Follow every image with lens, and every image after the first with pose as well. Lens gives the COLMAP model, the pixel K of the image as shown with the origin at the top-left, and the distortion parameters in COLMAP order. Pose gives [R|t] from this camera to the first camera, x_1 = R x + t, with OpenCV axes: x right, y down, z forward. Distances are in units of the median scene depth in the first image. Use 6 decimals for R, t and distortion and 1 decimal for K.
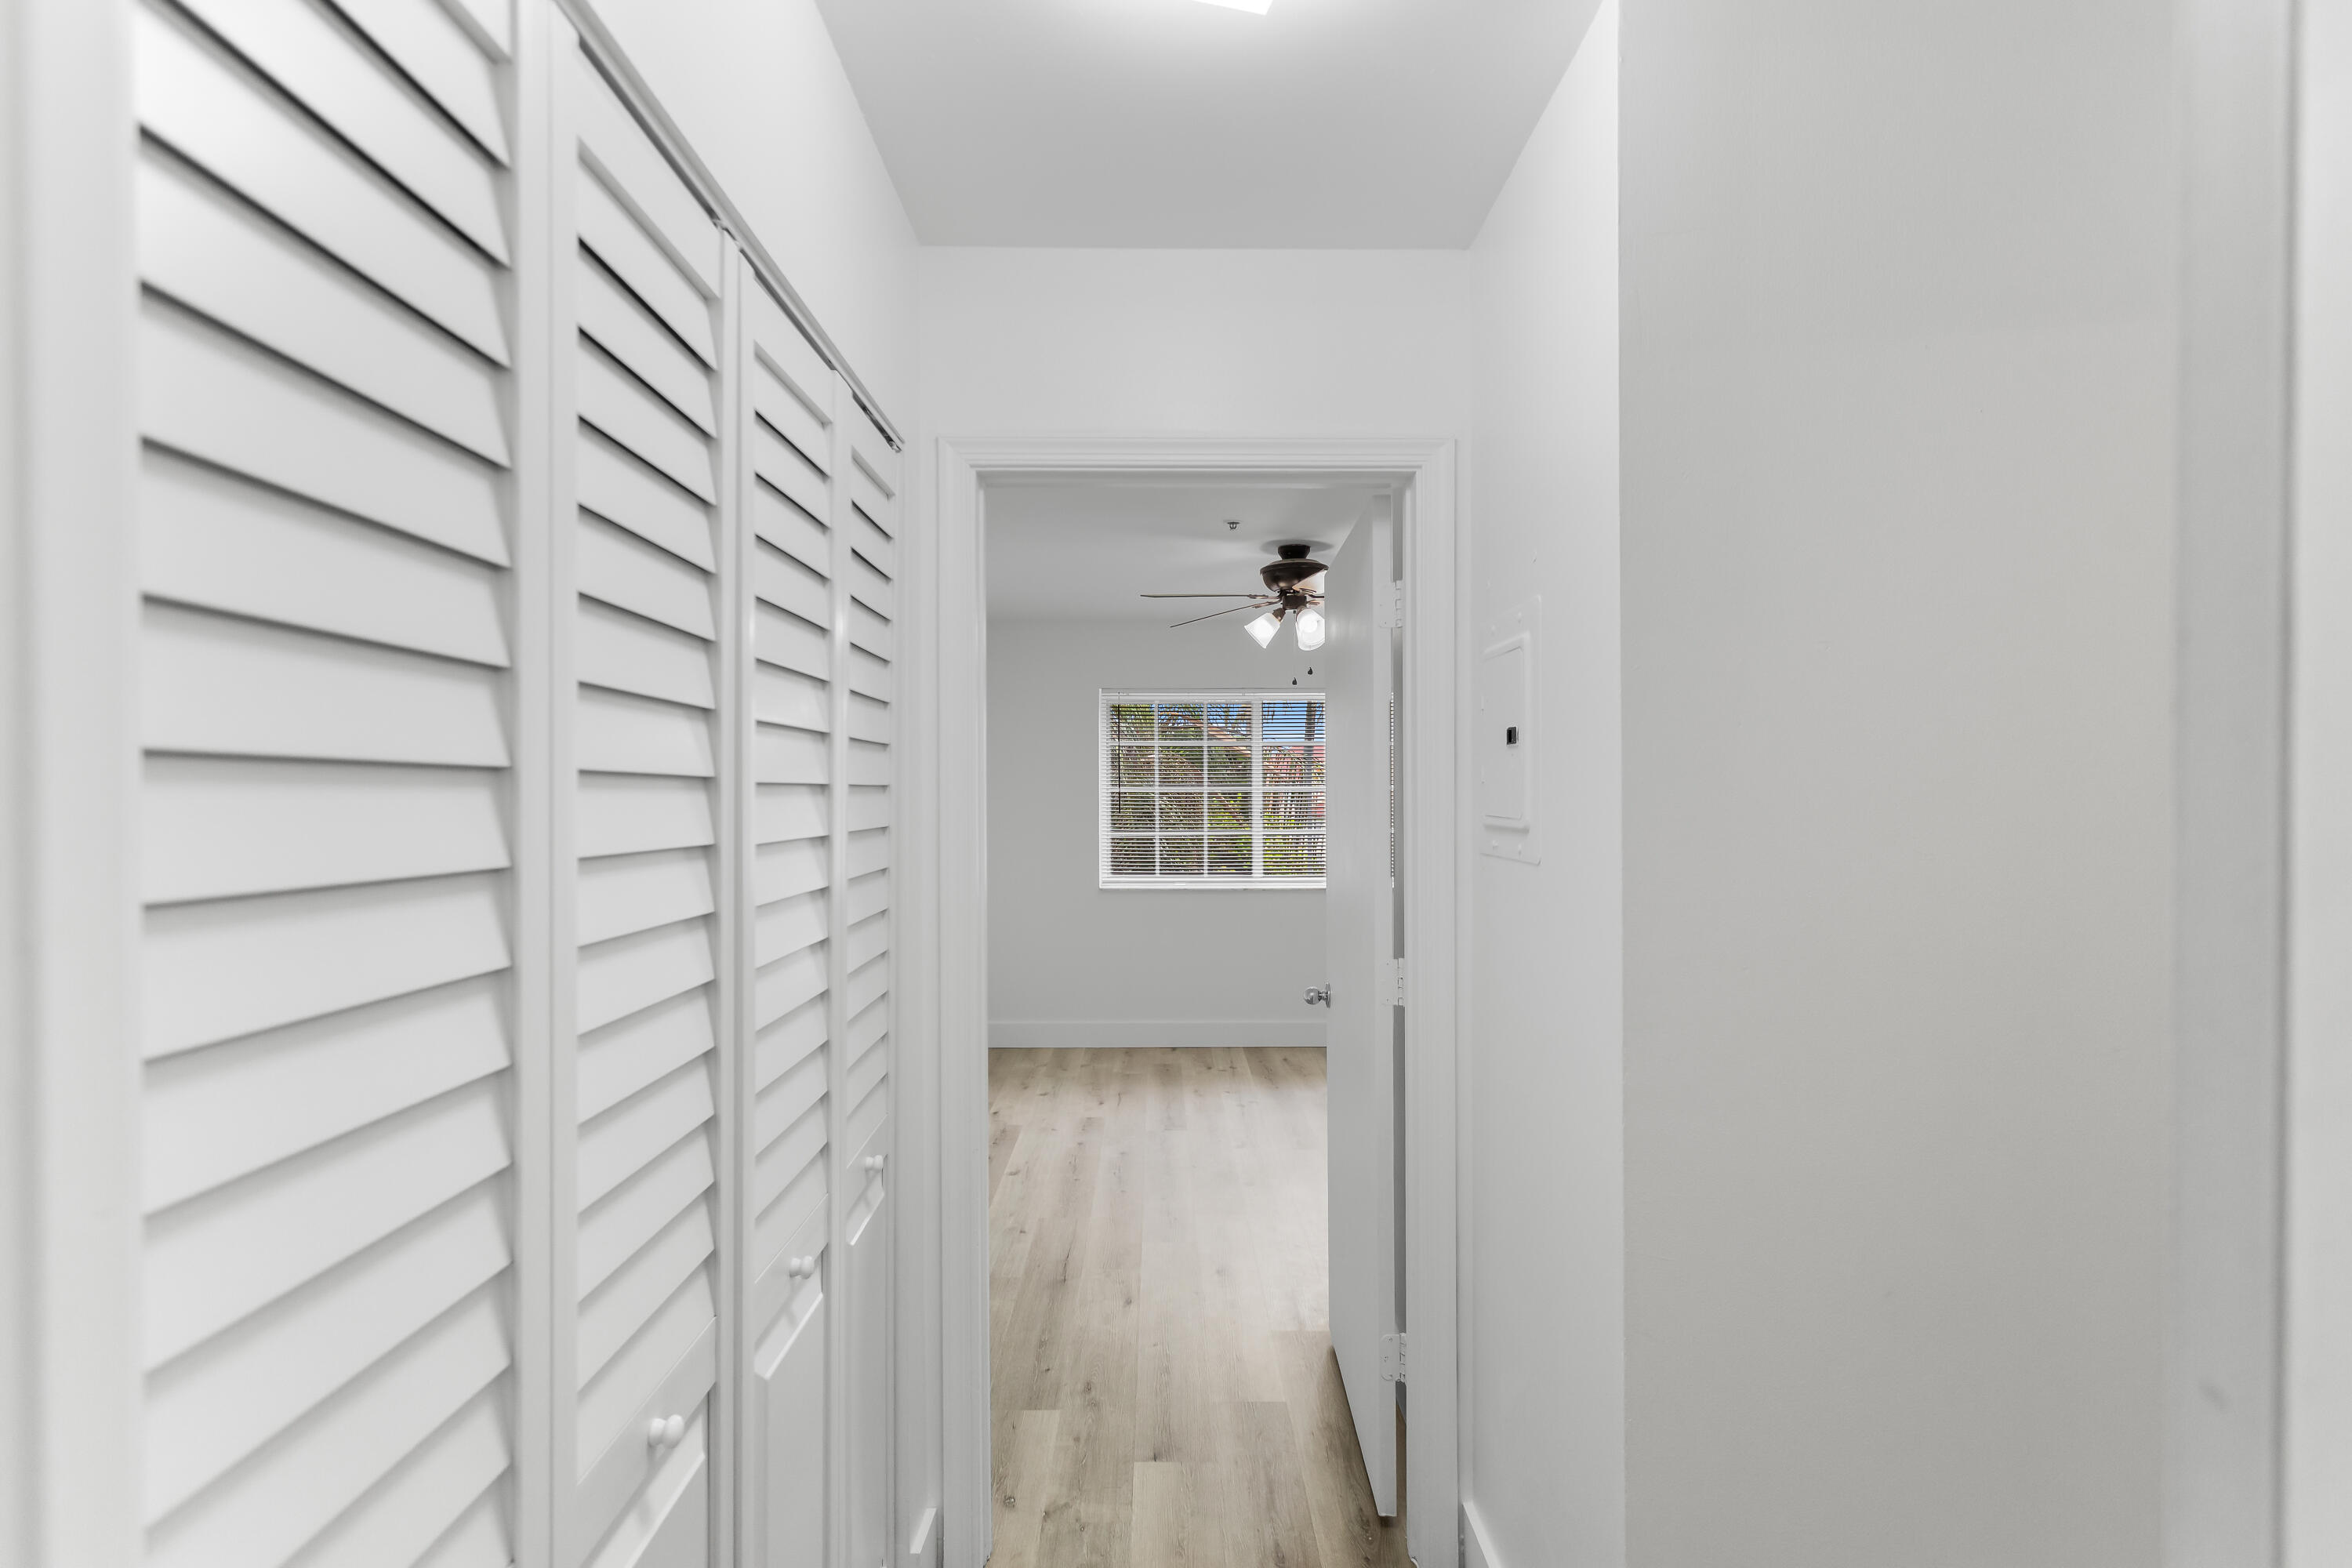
lens RADIAL K [[1149.2, 0, 1176.0], [0, 1149.2, 784.0], [0, 0, 1]] dist [-0.000194, 0.000001]
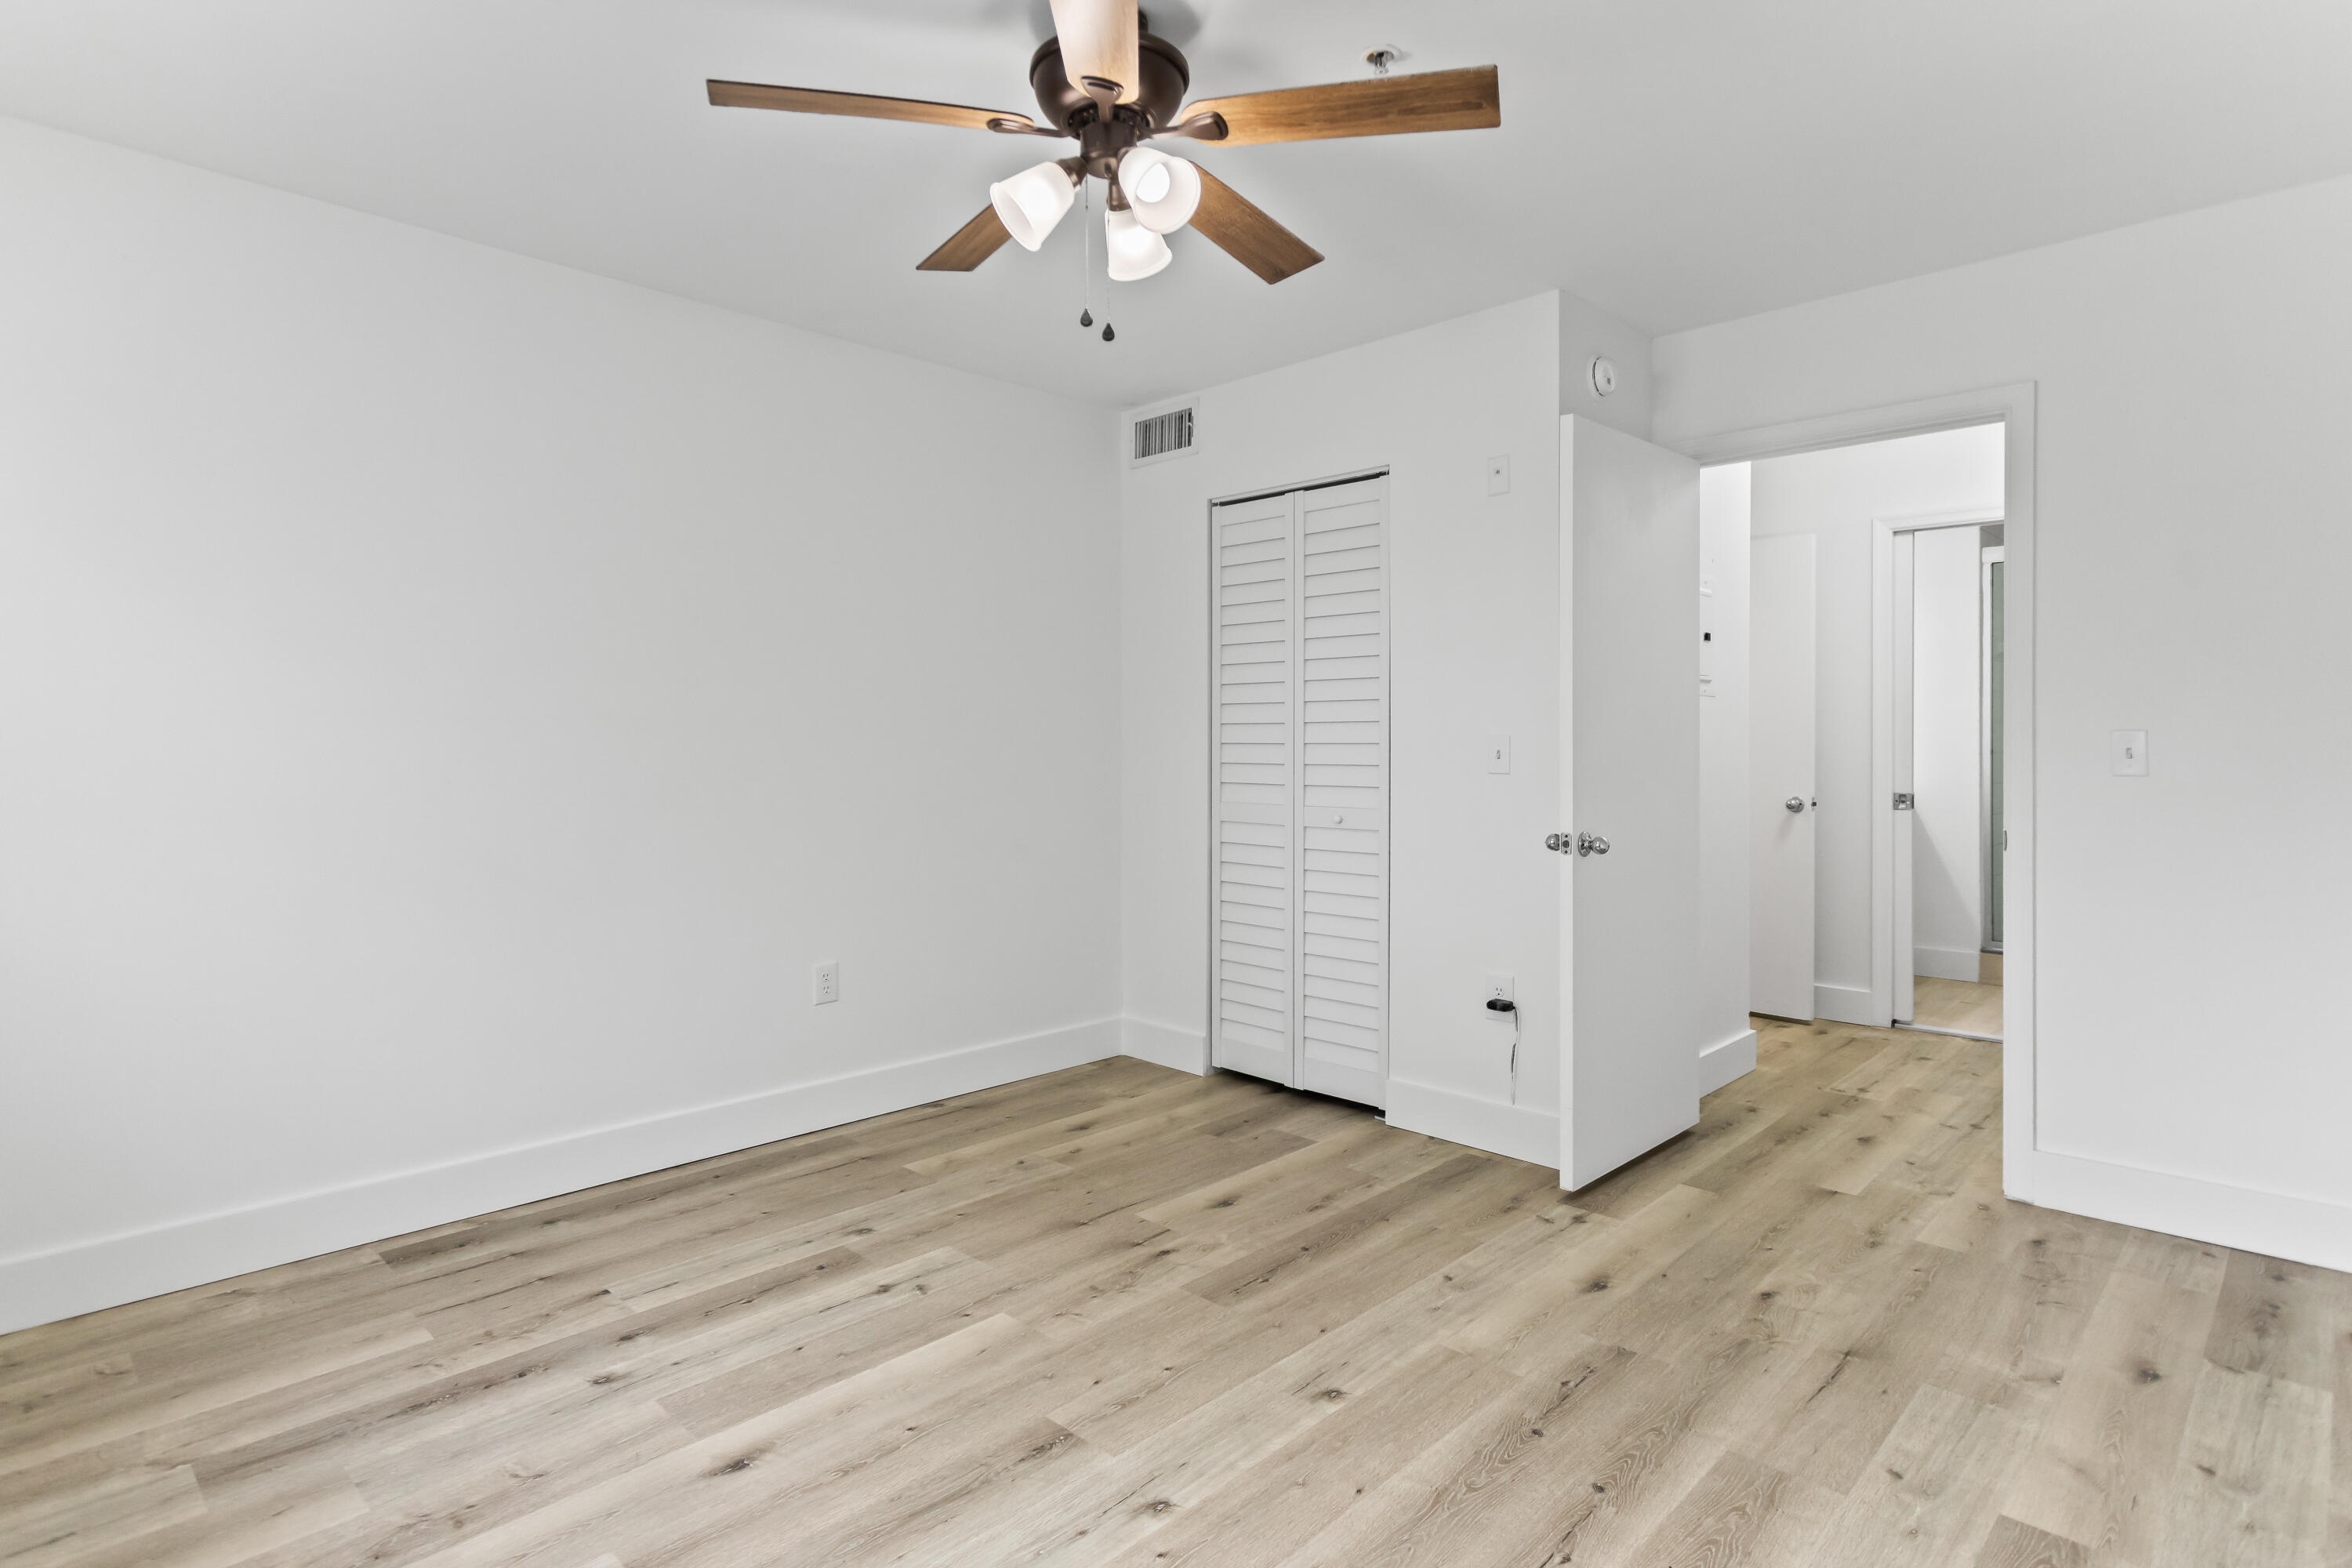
lens RADIAL K [[1211.5, 0, 1166.9], [0, 1211.5, 734.9], [0, 0, 1]] dist [0.004069, 0.001763]
pose [[-0.707580, 0.002994, 0.706627, -0.384360], [-0.006104, 0.999928, -0.010349, 0.115403], [-0.706607, -0.011636, -0.707510, 2.184912]]
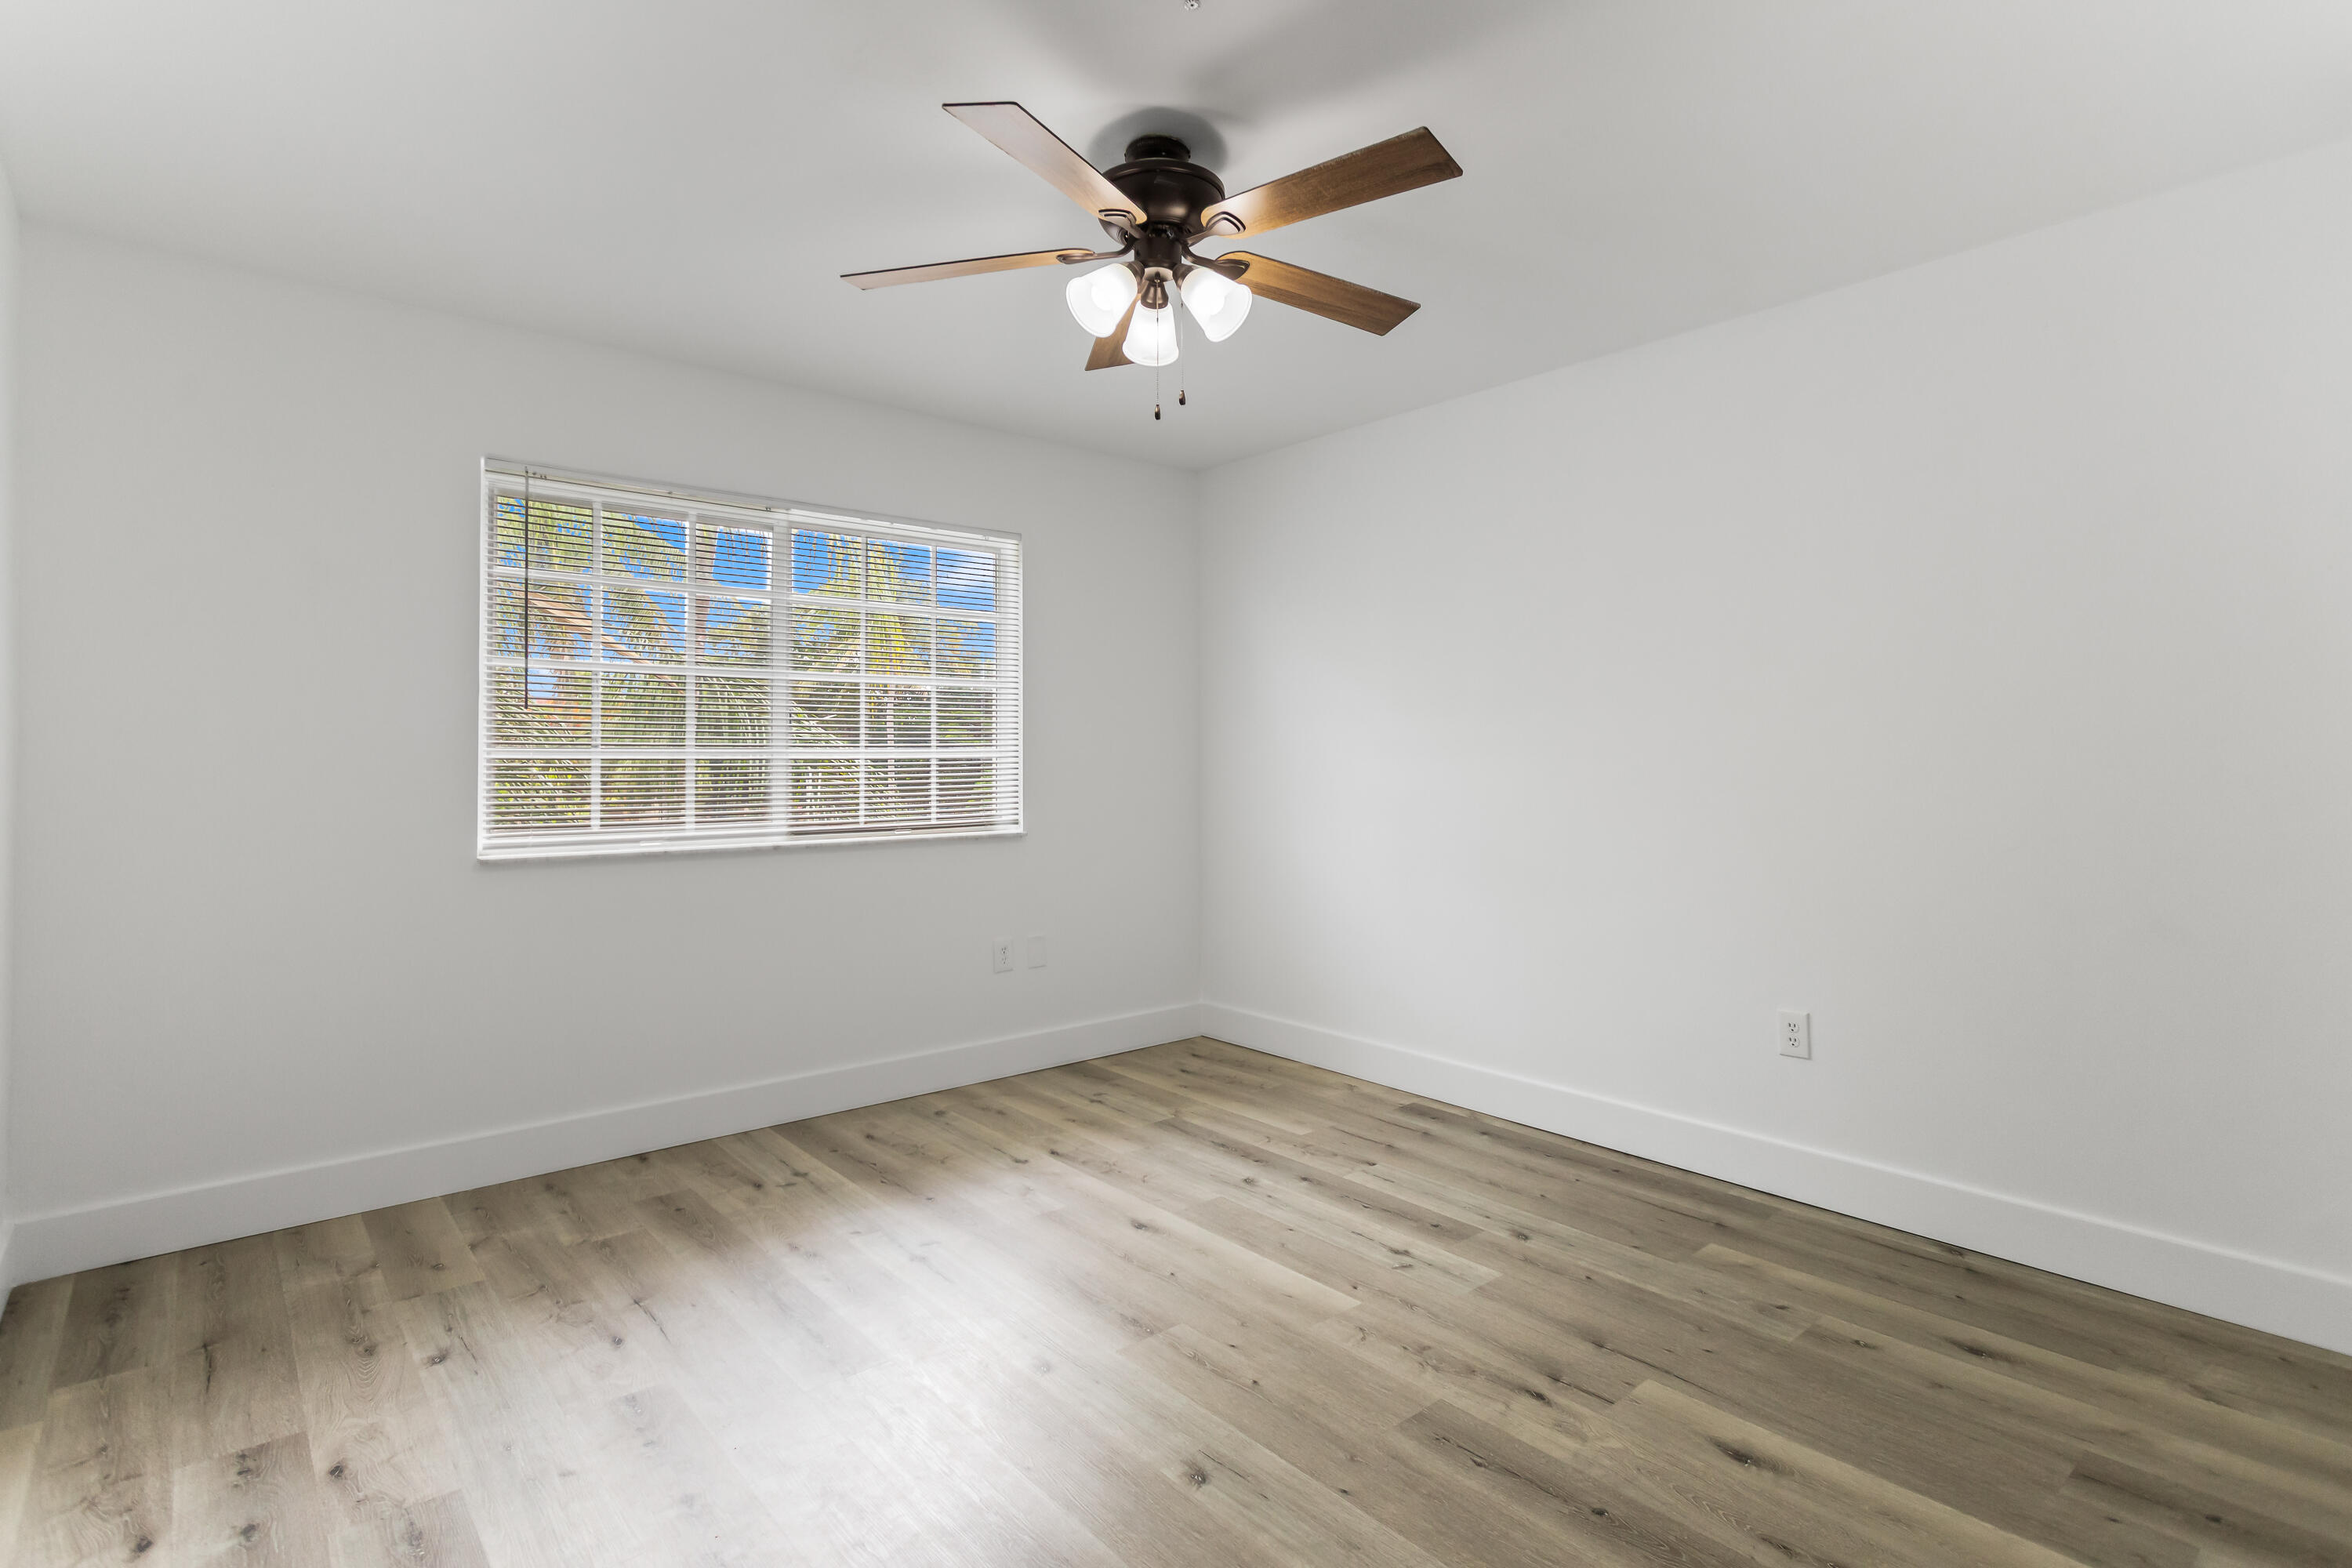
lens RADIAL K [[1162.8, 0, 1171.4], [0, 1162.8, 697.3], [0, 0, 1]] dist [0.006046, 0.000073]
pose [[0.773555, 0.029878, 0.633024, -0.365871], [-0.001097, 0.998950, -0.045809, 0.104944], [-0.633728, 0.034742, 0.772776, 1.001141]]
